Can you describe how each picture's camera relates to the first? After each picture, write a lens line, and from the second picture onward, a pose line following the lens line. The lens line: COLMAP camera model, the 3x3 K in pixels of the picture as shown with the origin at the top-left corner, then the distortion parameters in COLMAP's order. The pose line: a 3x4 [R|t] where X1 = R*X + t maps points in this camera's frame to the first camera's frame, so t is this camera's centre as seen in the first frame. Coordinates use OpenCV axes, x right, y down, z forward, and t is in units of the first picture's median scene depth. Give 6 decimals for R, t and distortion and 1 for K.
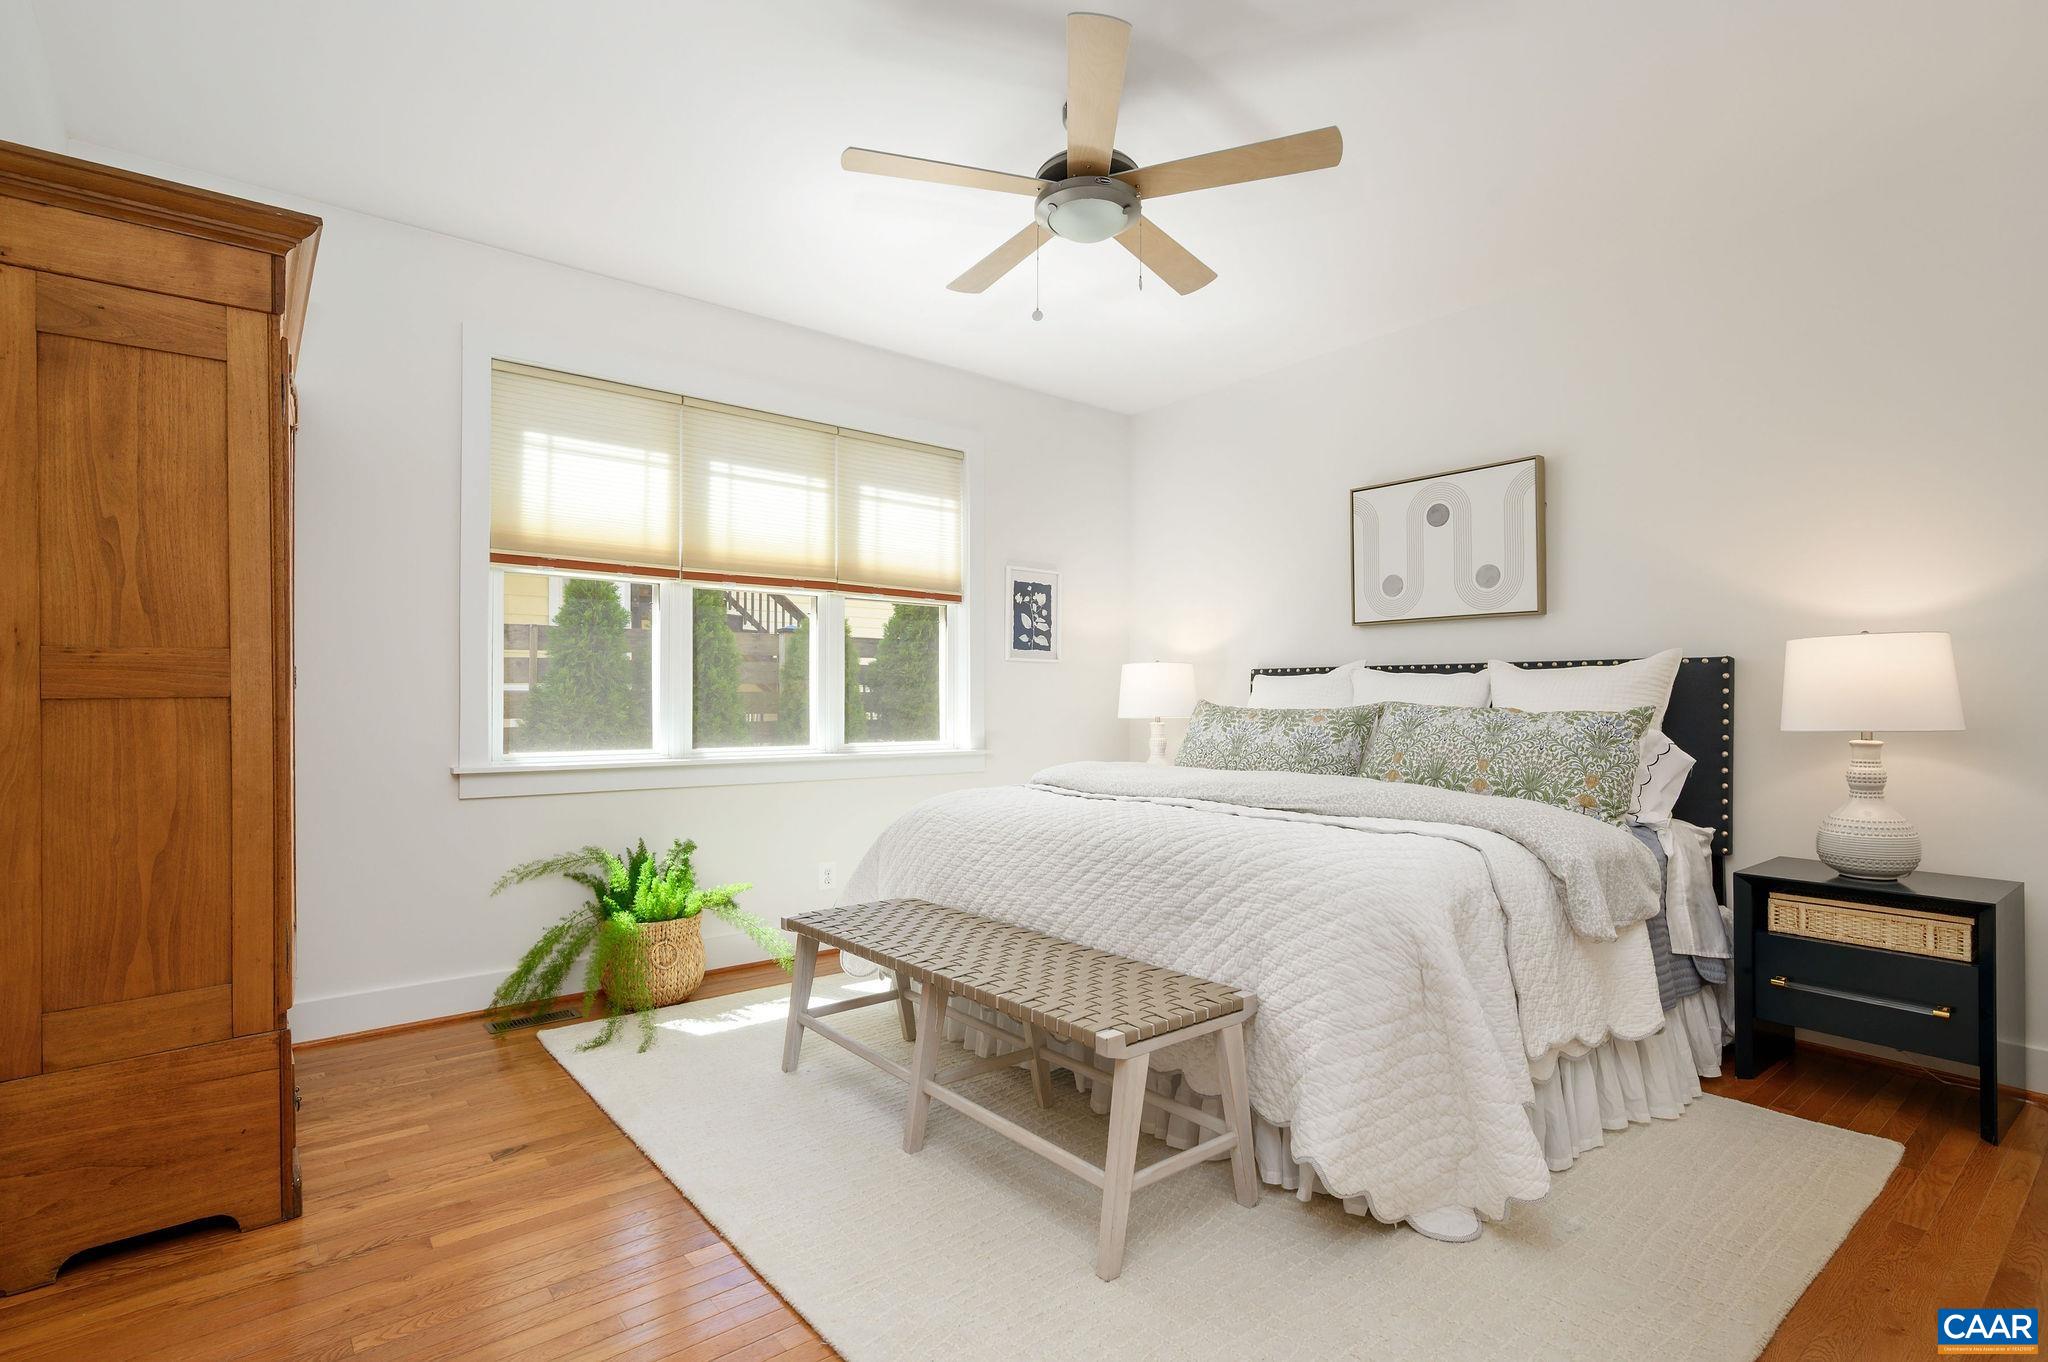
lens RADIAL K [[1000.2, 0, 1028.4], [0, 1000.2, 684.6], [0, 0, 1]] dist [-0.000881, -0.000141]
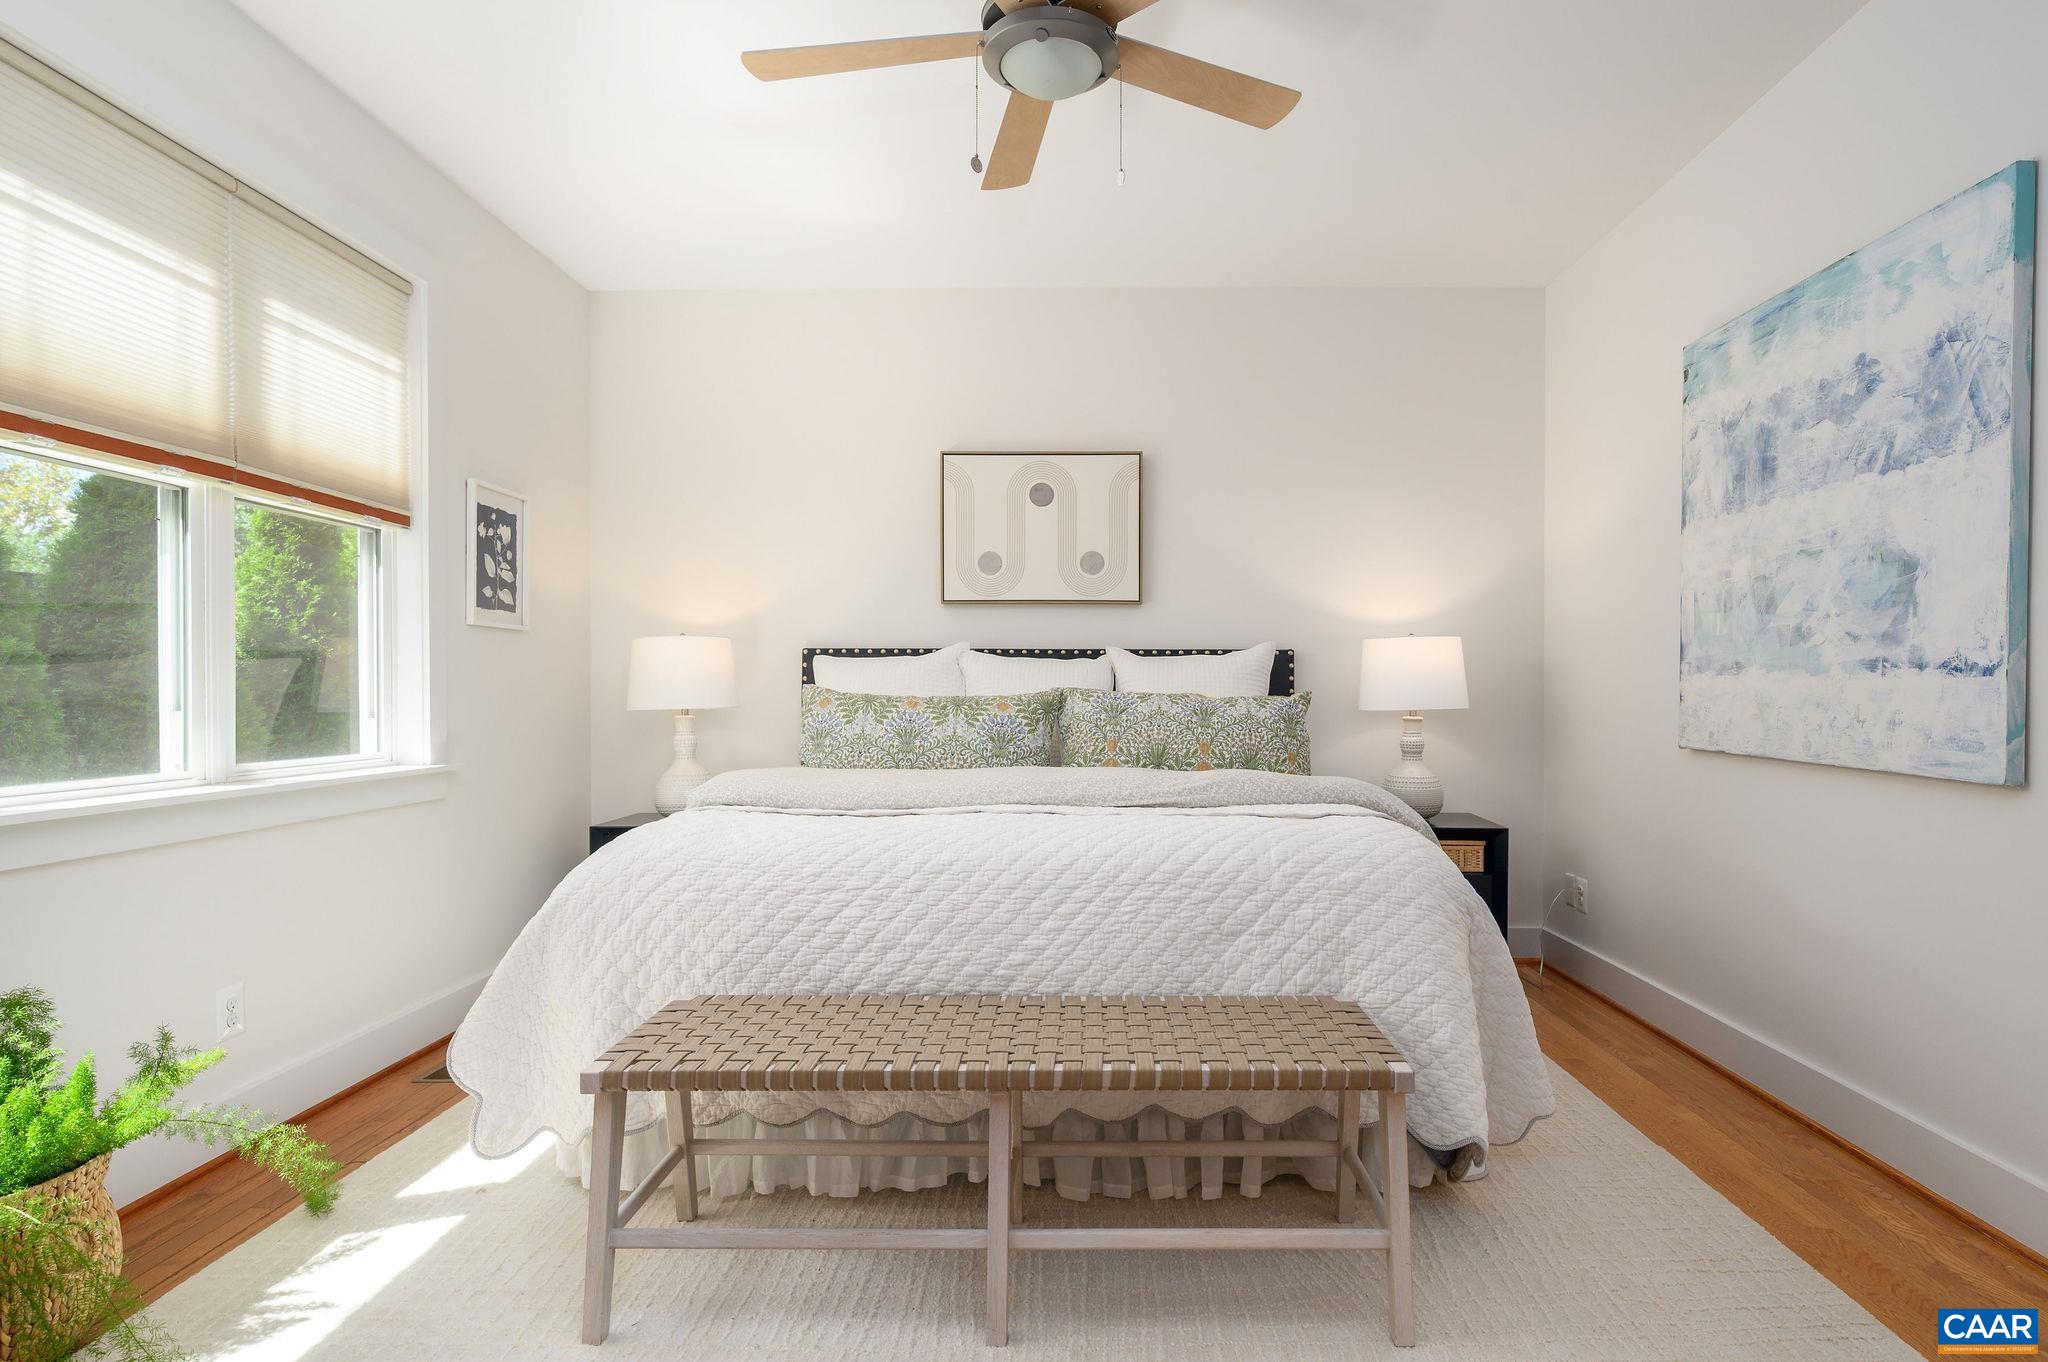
lens RADIAL K [[1124.5, 0, 1029.7], [0, 1124.5, 690.1], [0, 0, 1]] dist [0.005670, 0.000209]
pose [[0.633270, -0.002849, 0.773926, -0.451799], [-0.012512, 0.999825, 0.013918, 0.004812], [-0.773830, -0.018498, 0.633123, 0.323553]]
